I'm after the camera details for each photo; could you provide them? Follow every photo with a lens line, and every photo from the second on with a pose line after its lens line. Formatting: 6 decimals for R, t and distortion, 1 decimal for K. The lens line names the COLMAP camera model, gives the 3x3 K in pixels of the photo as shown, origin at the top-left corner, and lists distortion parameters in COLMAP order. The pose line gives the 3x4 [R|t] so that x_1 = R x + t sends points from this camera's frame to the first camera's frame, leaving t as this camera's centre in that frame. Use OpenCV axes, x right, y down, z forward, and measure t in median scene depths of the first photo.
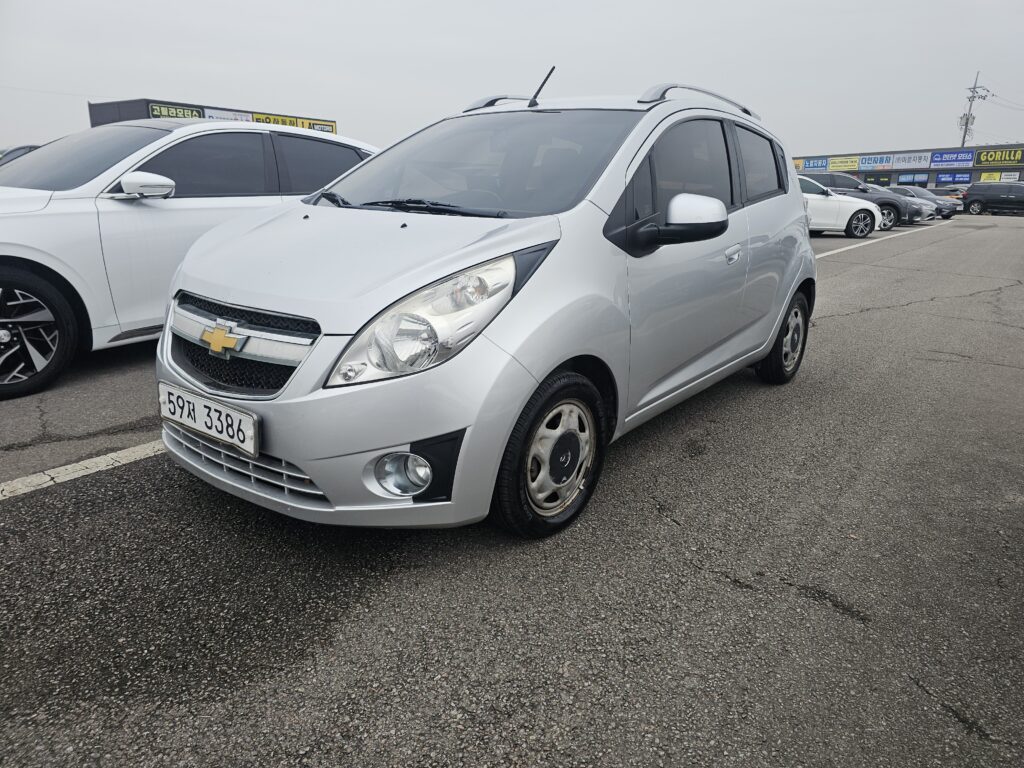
lens RADIAL K [[692.7, 0, 513.5], [0, 692.7, 386.6], [0, 0, 1]] dist [0.051816, -0.046975]
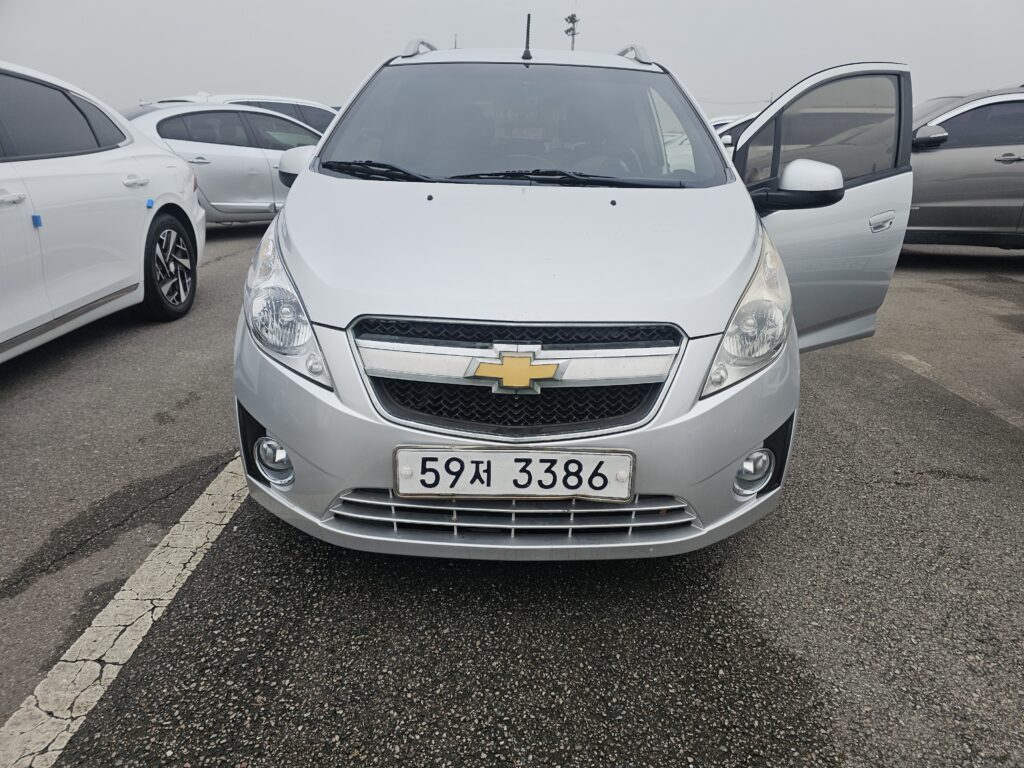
lens RADIAL K [[692.7, 0, 513.5], [0, 692.7, 386.6], [0, 0, 1]] dist [0.051816, -0.046975]
pose [[0.782262, -0.204075, 0.588574, -0.860956], [0.158128, 0.978922, 0.129255, -0.146724], [-0.602546, -0.008042, 0.798044, 0.395639]]
